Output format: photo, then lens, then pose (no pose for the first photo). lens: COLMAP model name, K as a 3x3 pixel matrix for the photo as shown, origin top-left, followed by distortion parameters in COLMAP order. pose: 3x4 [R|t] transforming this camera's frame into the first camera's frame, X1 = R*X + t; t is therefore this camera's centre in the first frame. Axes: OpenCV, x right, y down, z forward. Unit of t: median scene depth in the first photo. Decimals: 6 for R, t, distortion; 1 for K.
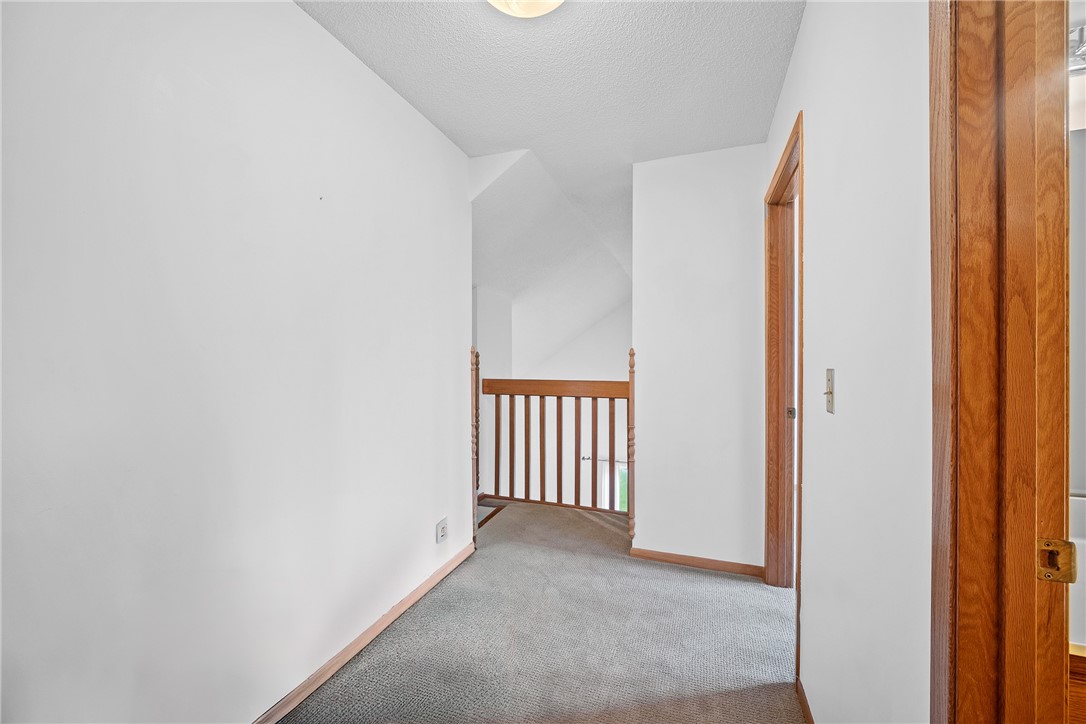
lens RADIAL K [[436.9, 0, 540.7], [0, 436.9, 357.5], [0, 0, 1]] dist [-0.002961, -0.000268]
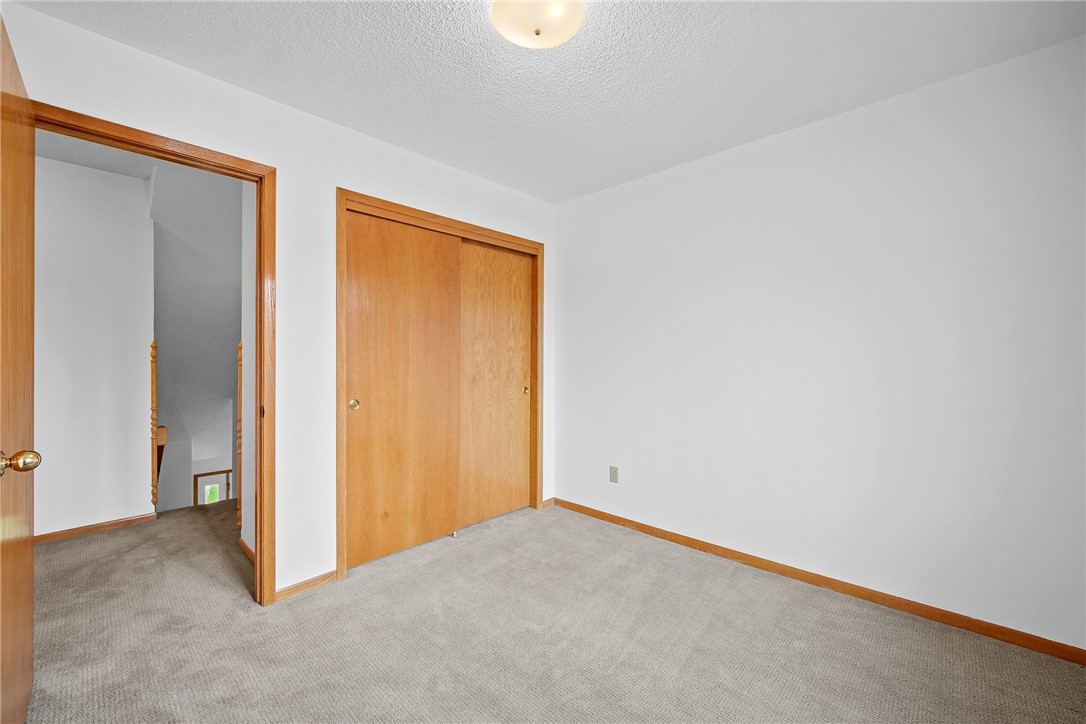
lens RADIAL K [[436.9, 0, 540.7], [0, 436.9, 357.5], [0, 0, 1]] dist [-0.002961, -0.000268]
pose [[0.919590, 0.004070, -0.392858, 1.241794], [-0.001295, 0.999972, 0.007329, 0.006989], [0.392876, -0.006231, 0.919570, 0.343925]]
